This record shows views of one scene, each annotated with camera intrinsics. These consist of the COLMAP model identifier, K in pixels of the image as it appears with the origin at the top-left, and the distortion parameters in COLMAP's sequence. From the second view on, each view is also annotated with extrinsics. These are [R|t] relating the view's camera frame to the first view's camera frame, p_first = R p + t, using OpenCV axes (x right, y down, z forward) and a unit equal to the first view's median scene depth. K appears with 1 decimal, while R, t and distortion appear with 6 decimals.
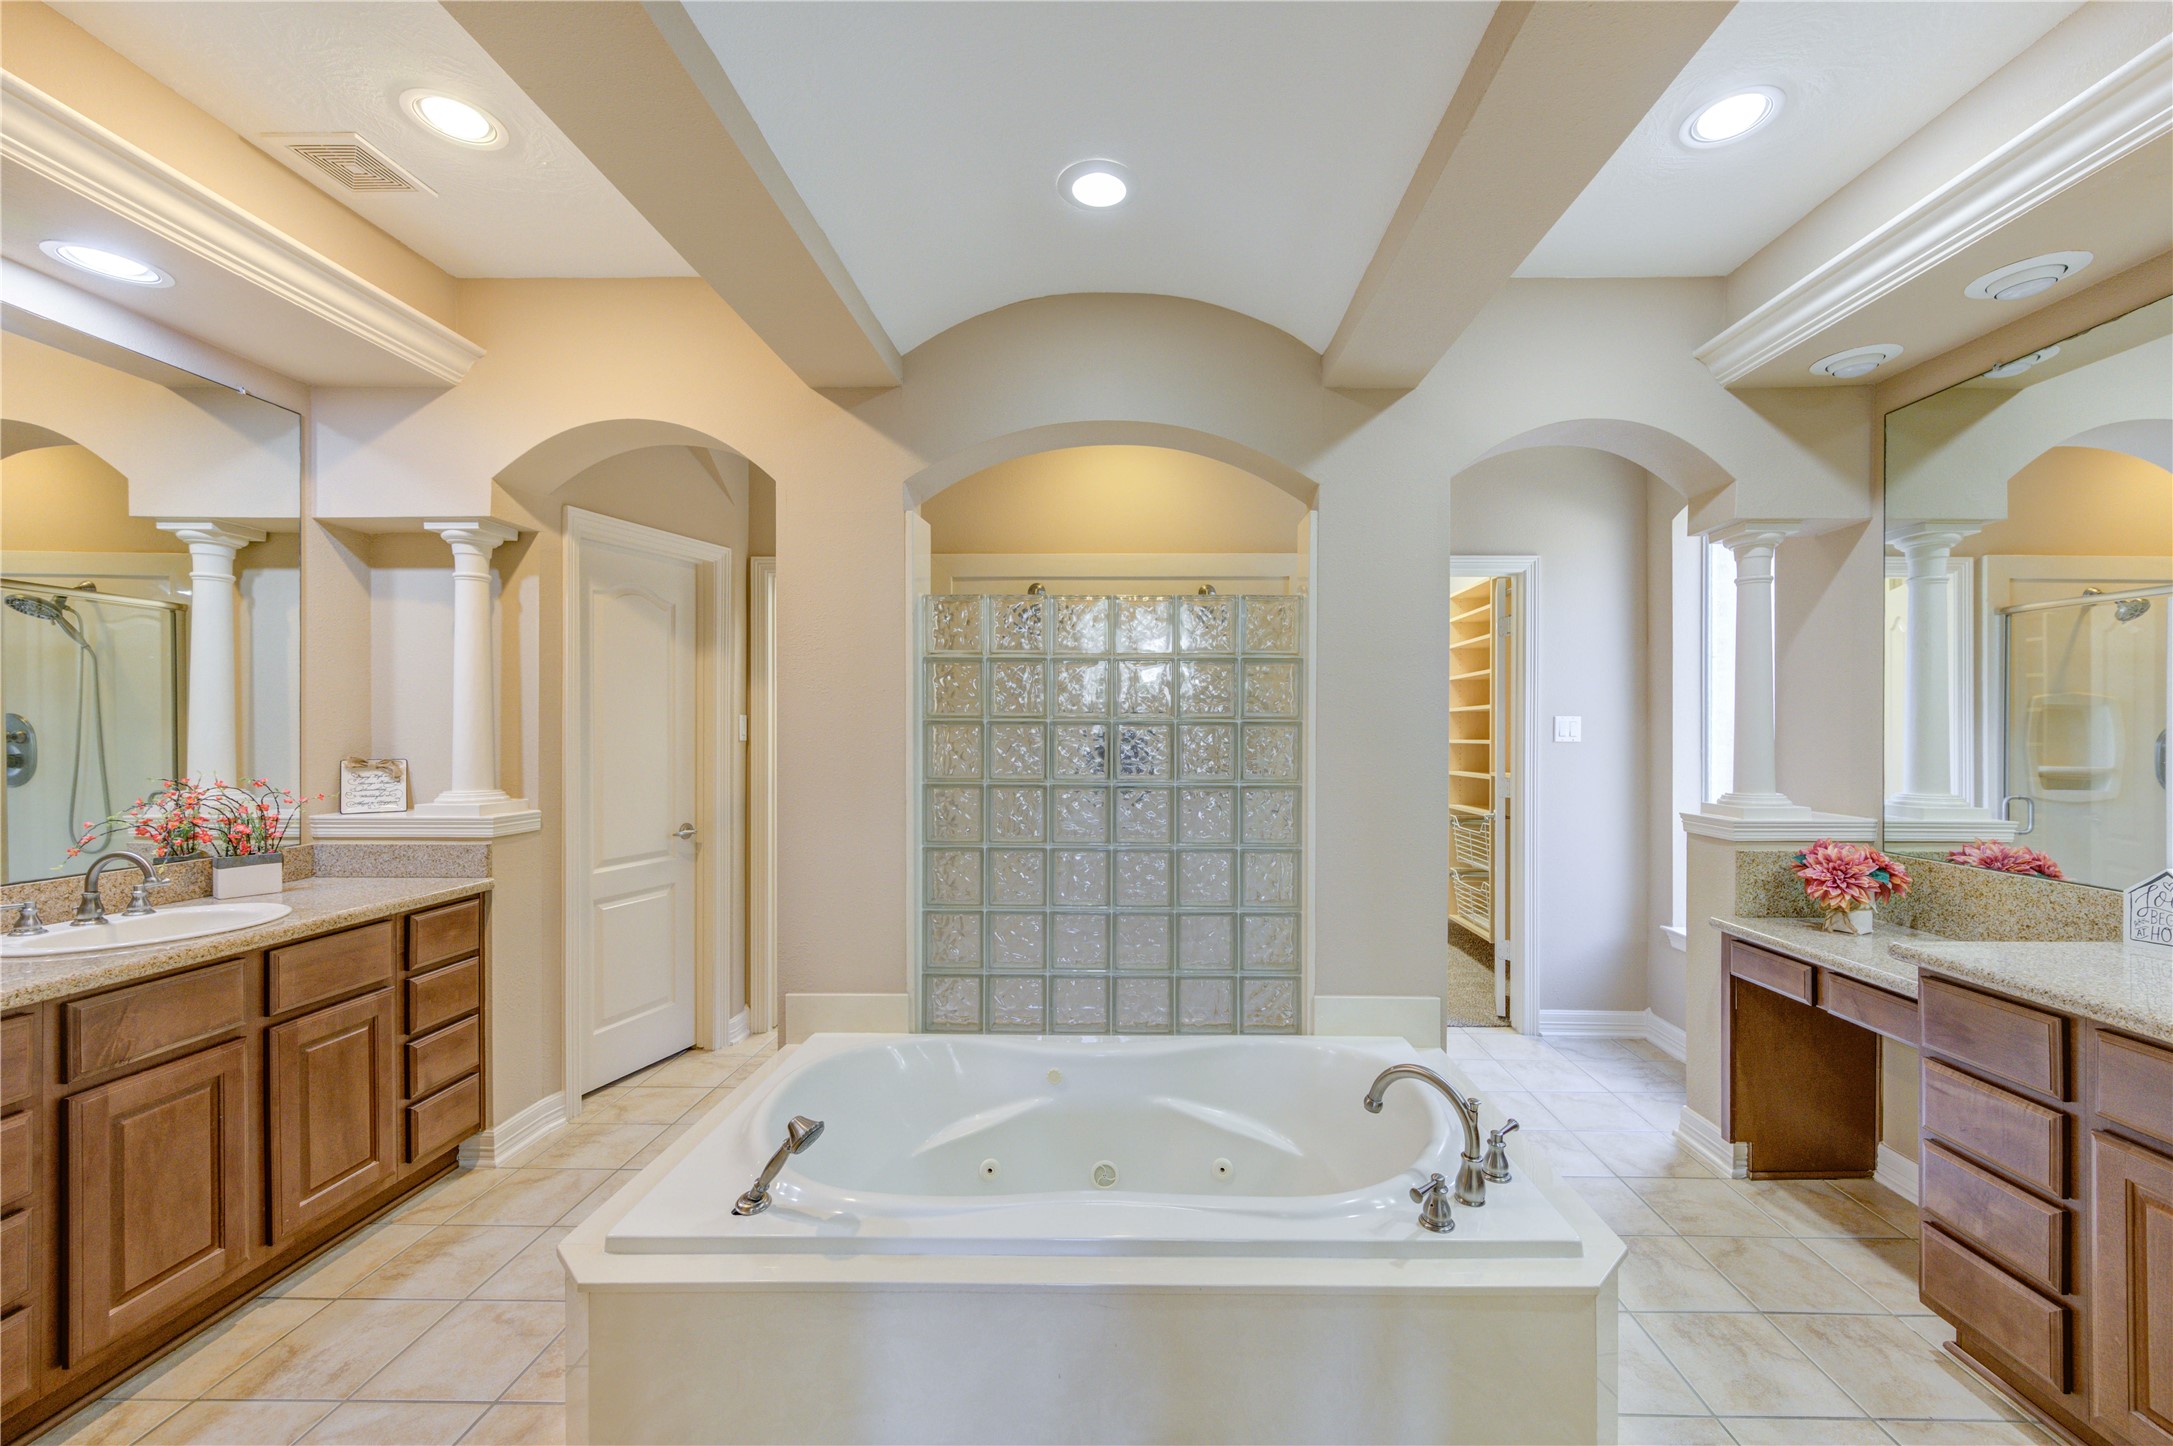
lens RADIAL K [[846.5, 0, 1102.7], [0, 846.5, 729.9], [0, 0, 1]] dist [0.001499, 0.001219]
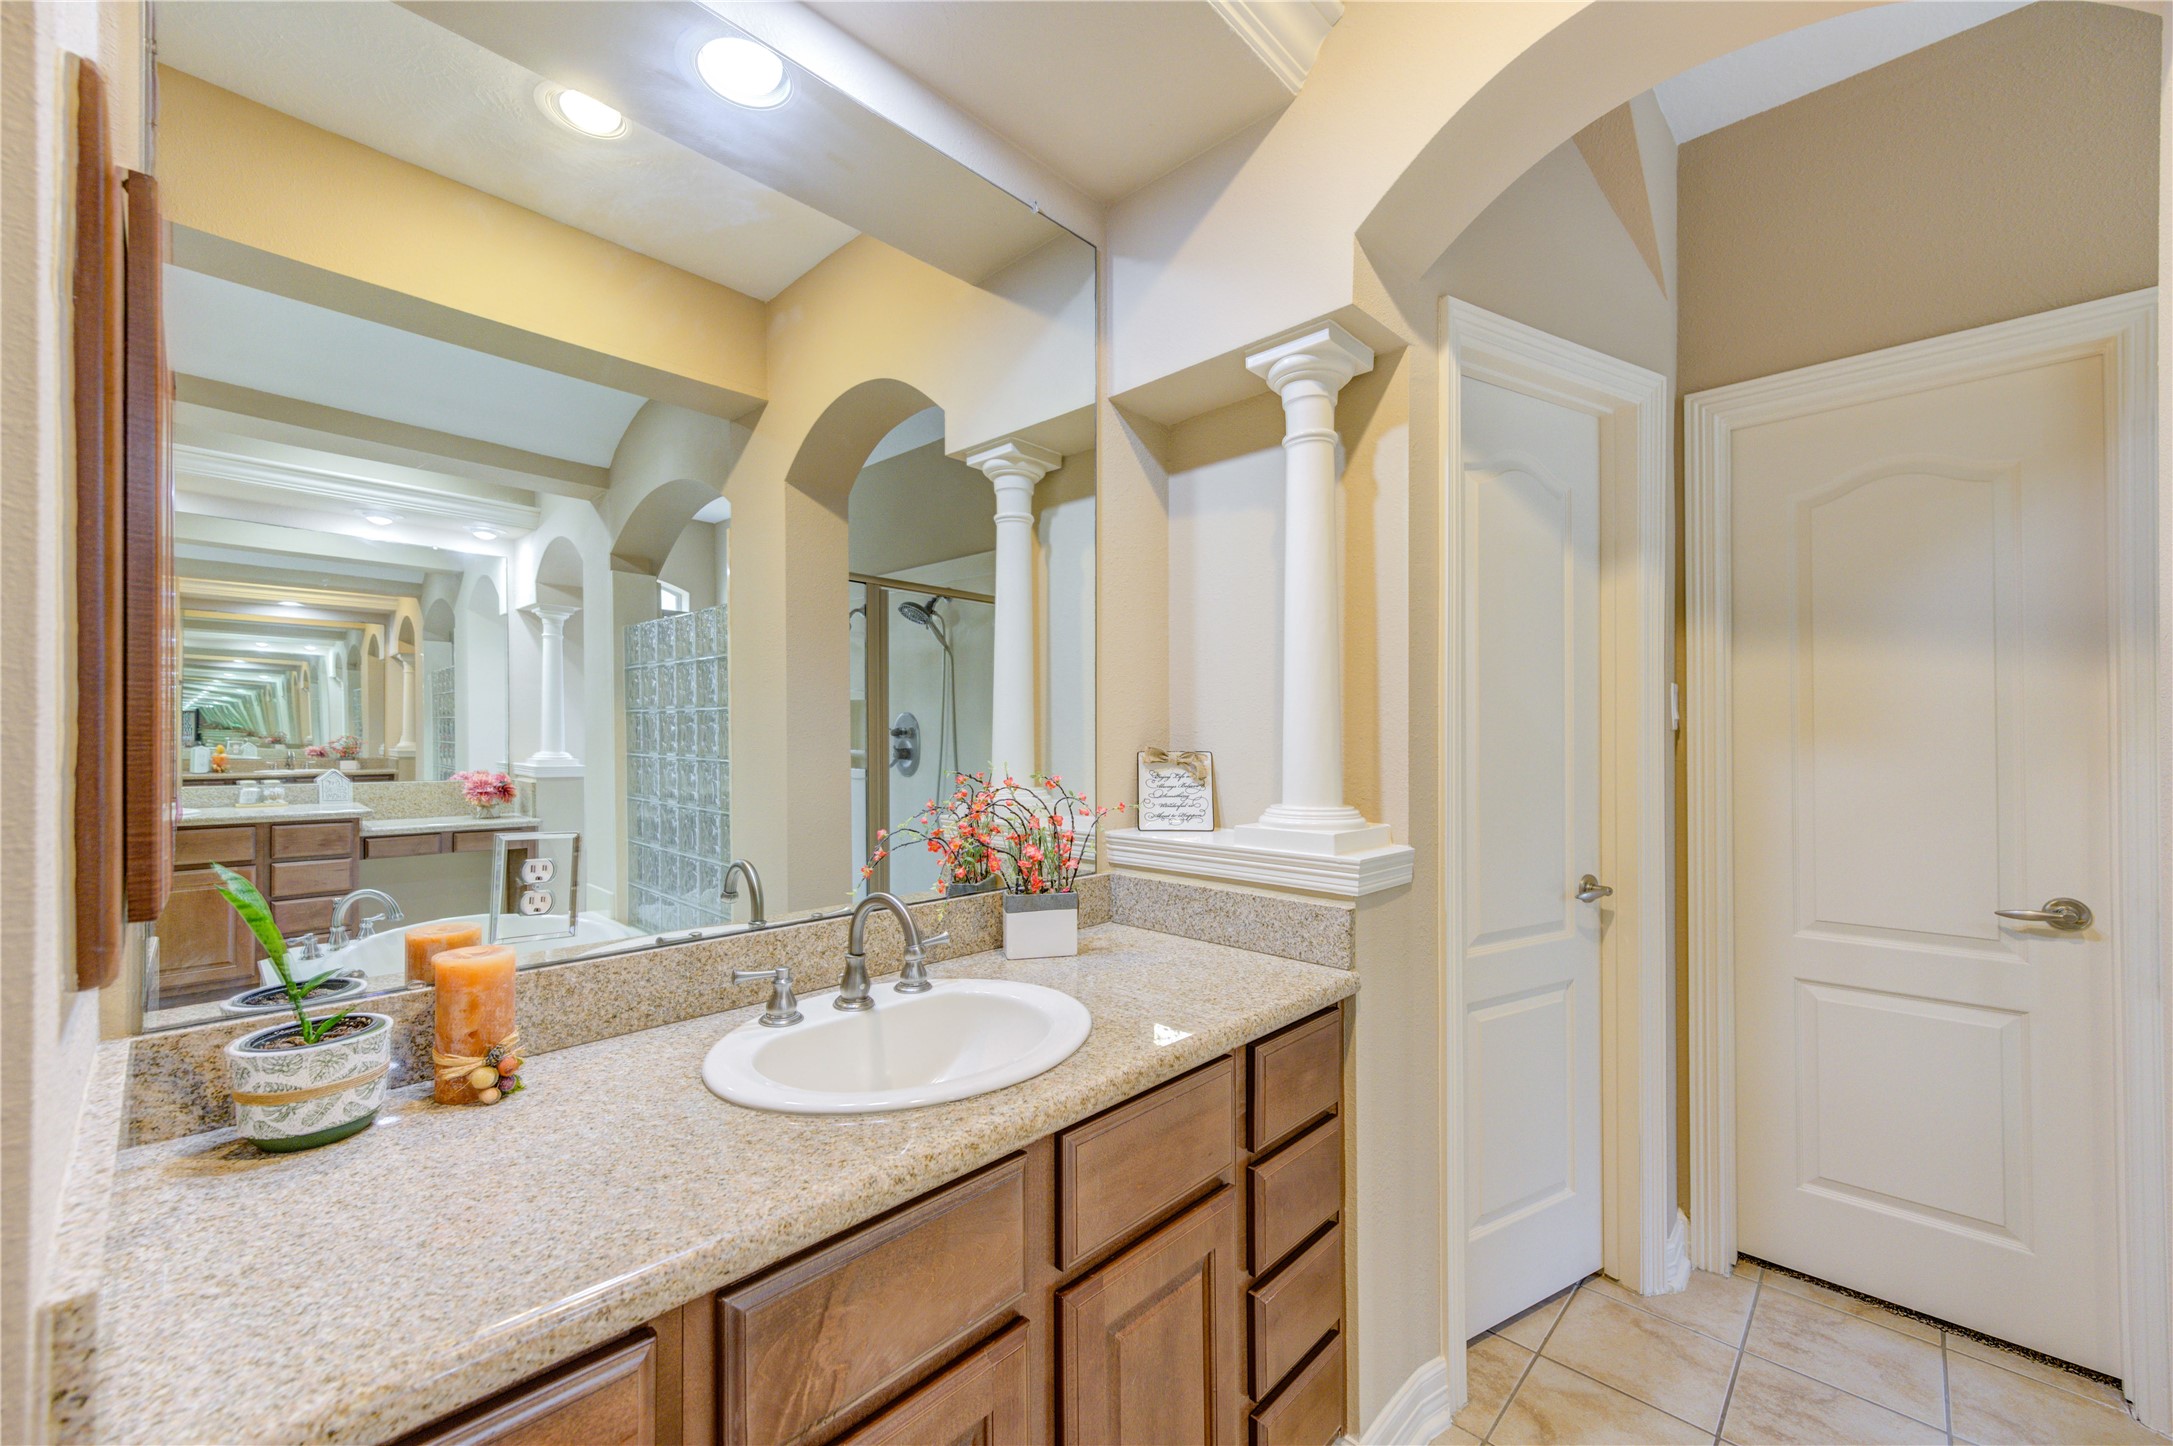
lens RADIAL K [[846.5, 0, 1083.3], [0, 846.5, 734.6], [0, 0, 1]] dist [0.001499, 0.001219]
pose [[0.726951, -0.003902, -0.686678, -0.474581], [0.000653, 0.999987, -0.004991, 0.026062], [0.686689, 0.003180, 0.726945, 0.486495]]
